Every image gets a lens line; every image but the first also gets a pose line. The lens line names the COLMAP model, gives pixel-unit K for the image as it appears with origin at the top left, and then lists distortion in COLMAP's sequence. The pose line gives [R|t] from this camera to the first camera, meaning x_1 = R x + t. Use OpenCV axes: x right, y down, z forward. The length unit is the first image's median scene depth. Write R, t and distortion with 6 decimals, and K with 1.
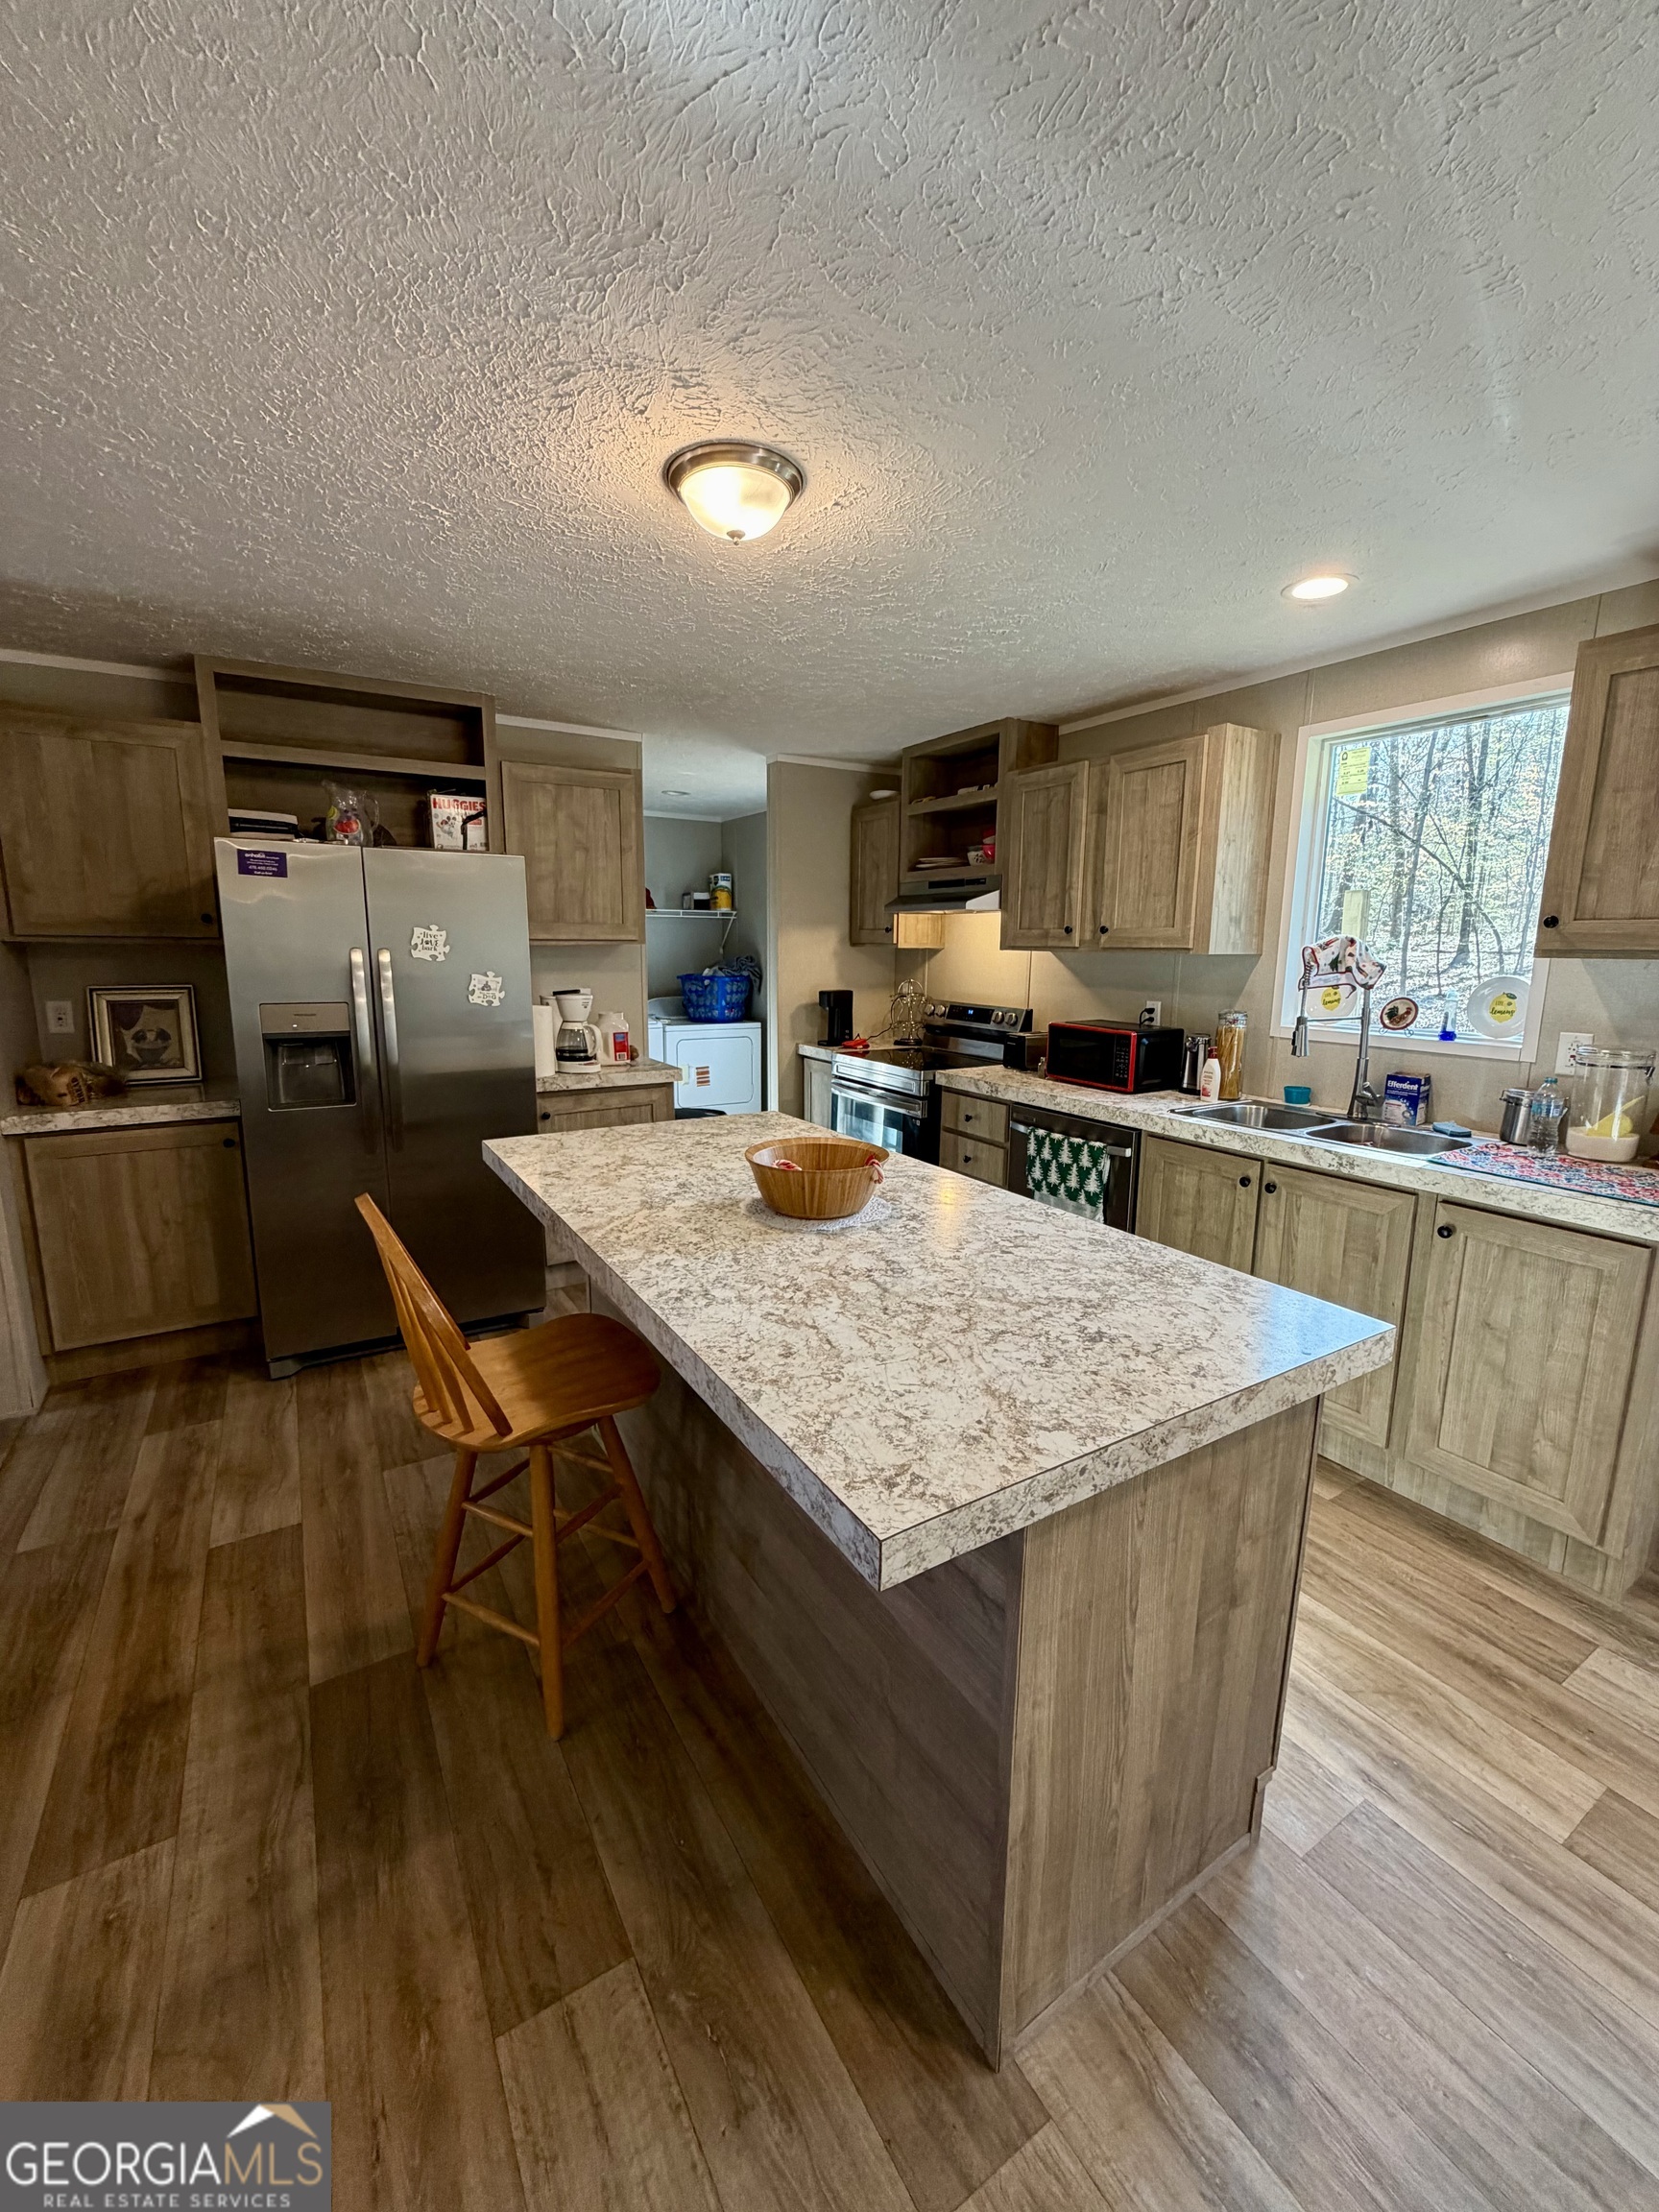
lens RADIAL K [[884.4, 0, 828.5], [0, 884.4, 1100.3], [0, 0, 1]] dist [-0.000714, 0.000625]
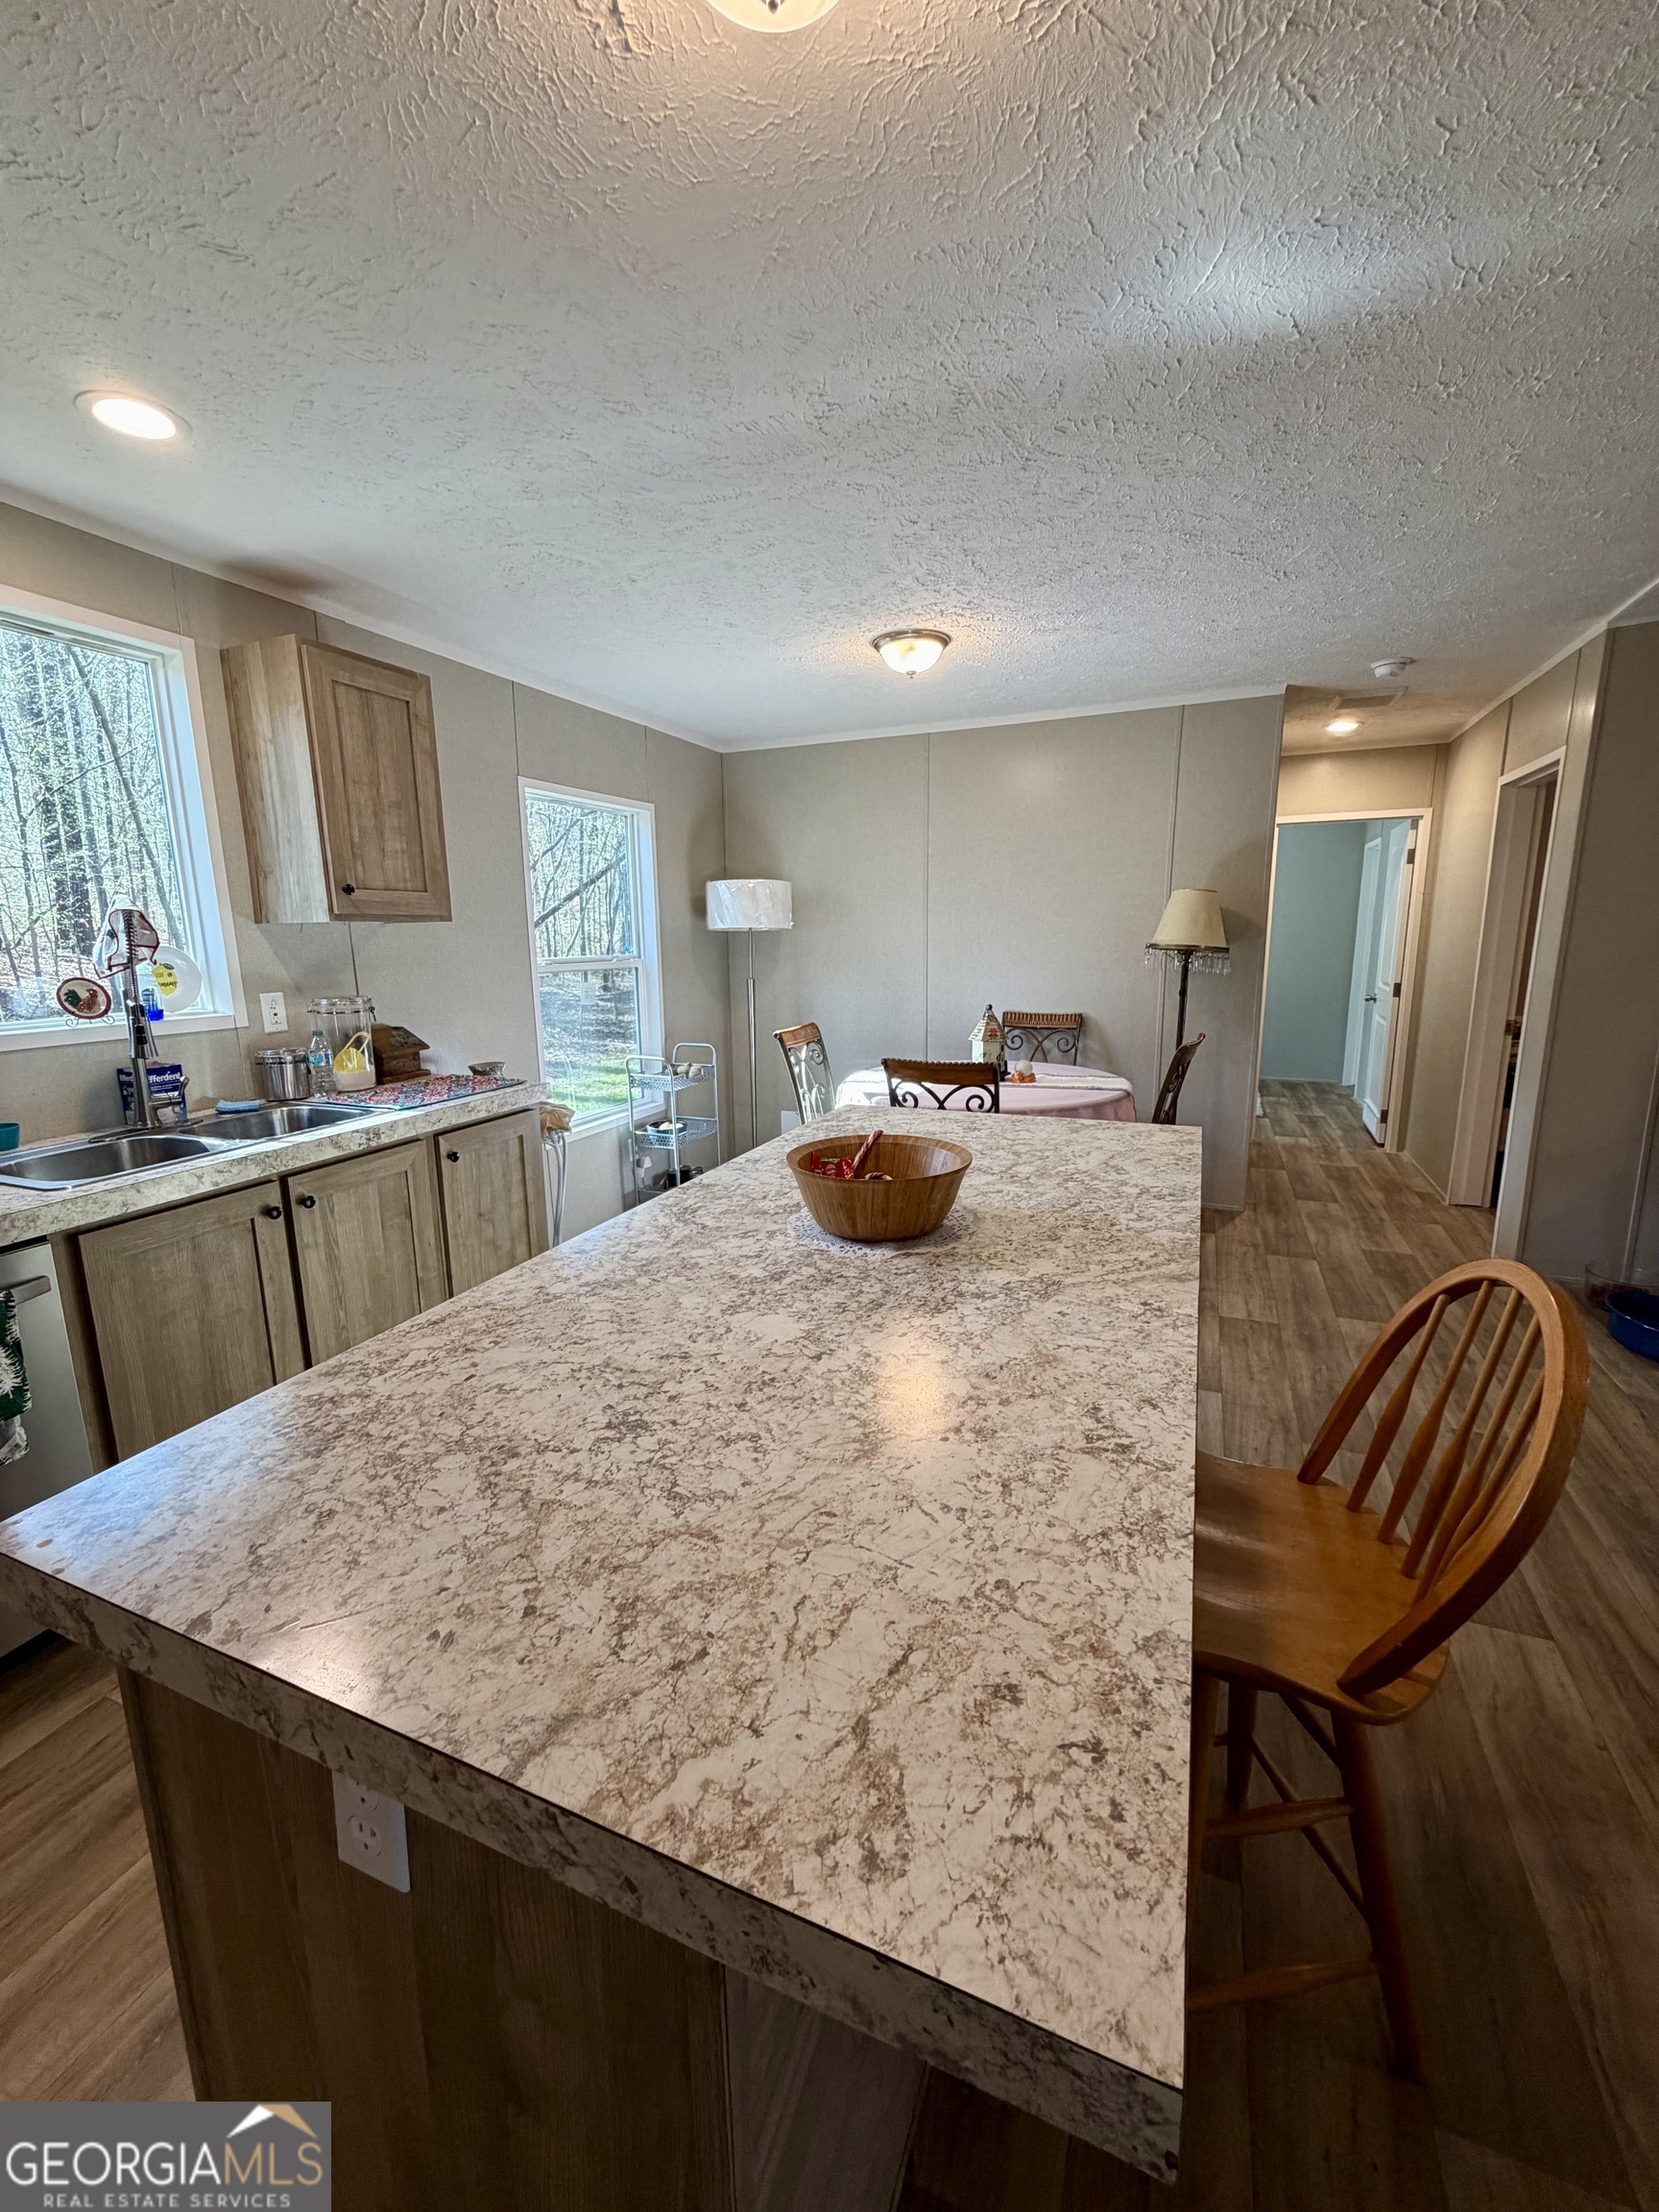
lens RADIAL K [[884.4, 0, 823.1], [0, 884.4, 1100.8], [0, 0, 1]] dist [-0.000714, 0.000625]
pose [[-0.583190, -0.151549, 0.798074, -0.378387], [0.152740, 0.944464, 0.290961, -0.139009], [-0.797847, 0.291583, -0.527654, 0.906335]]
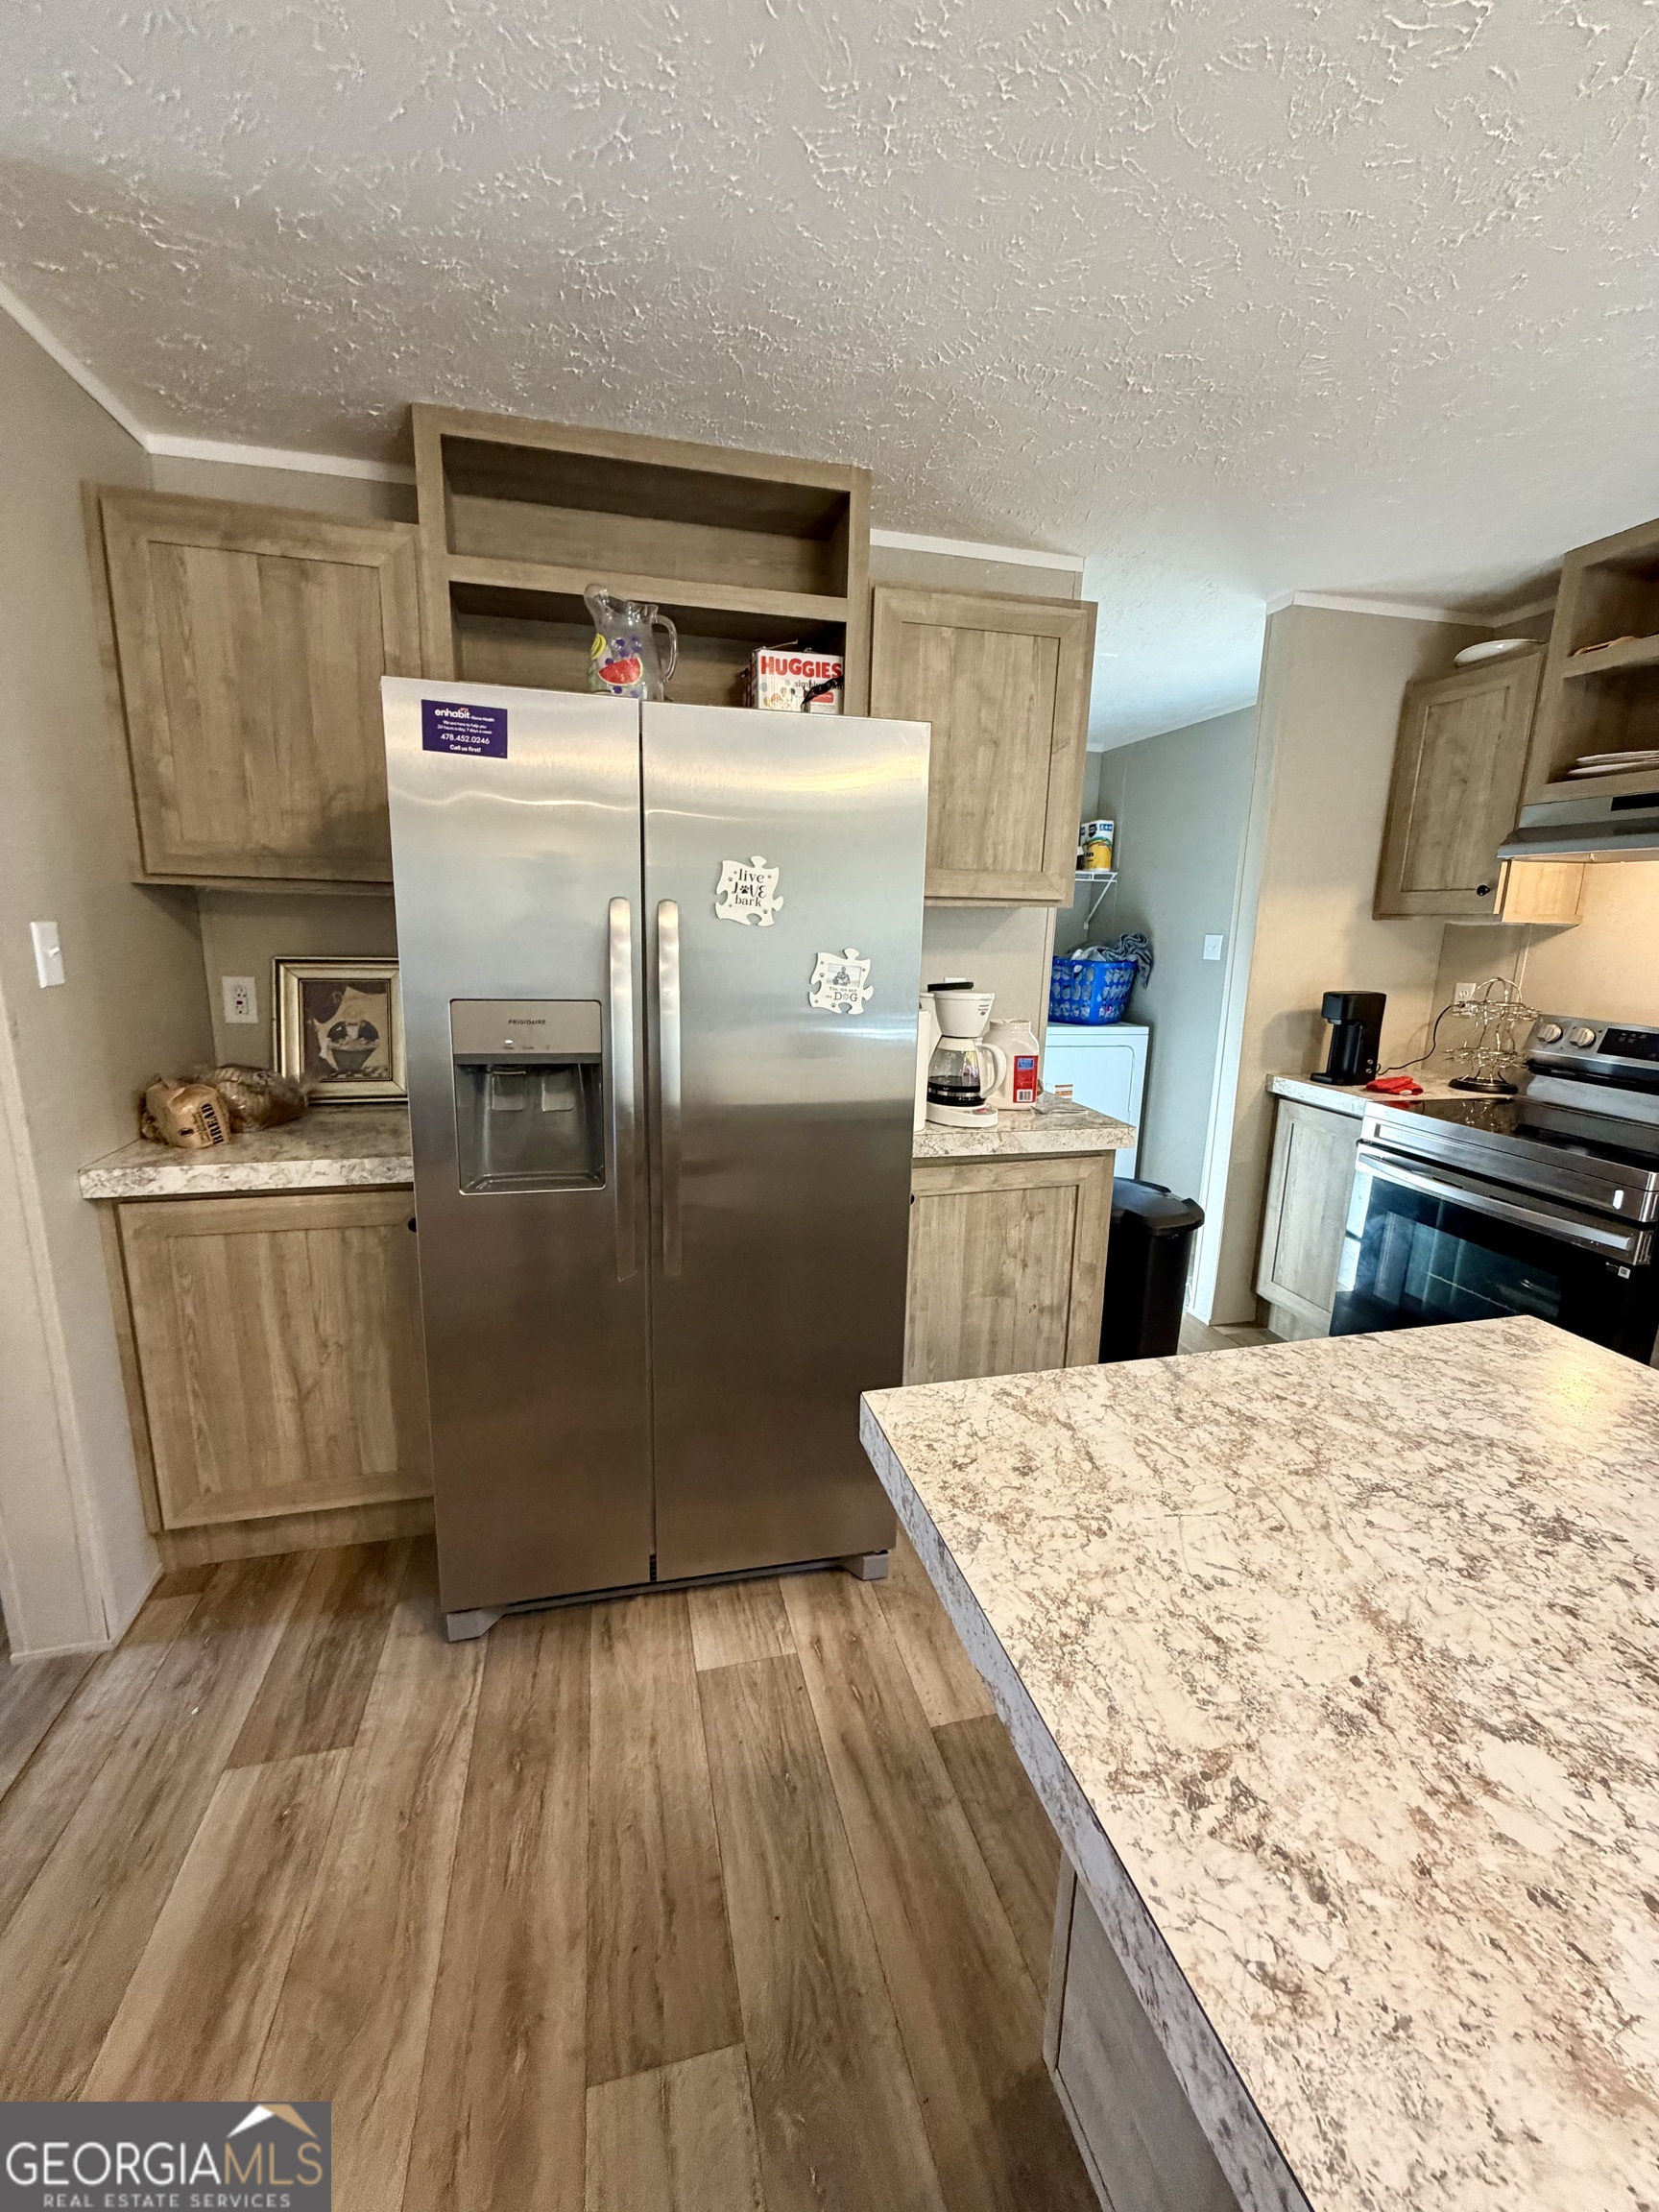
lens RADIAL K [[884.4, 0, 825.0], [0, 884.4, 1100.1], [0, 0, 1]] dist [-0.000714, 0.000625]
pose [[0.954340, 0.072836, -0.289707, -0.256220], [-0.066397, 0.997280, 0.032010, -0.076944], [0.291251, -0.011313, 0.956580, 0.529266]]
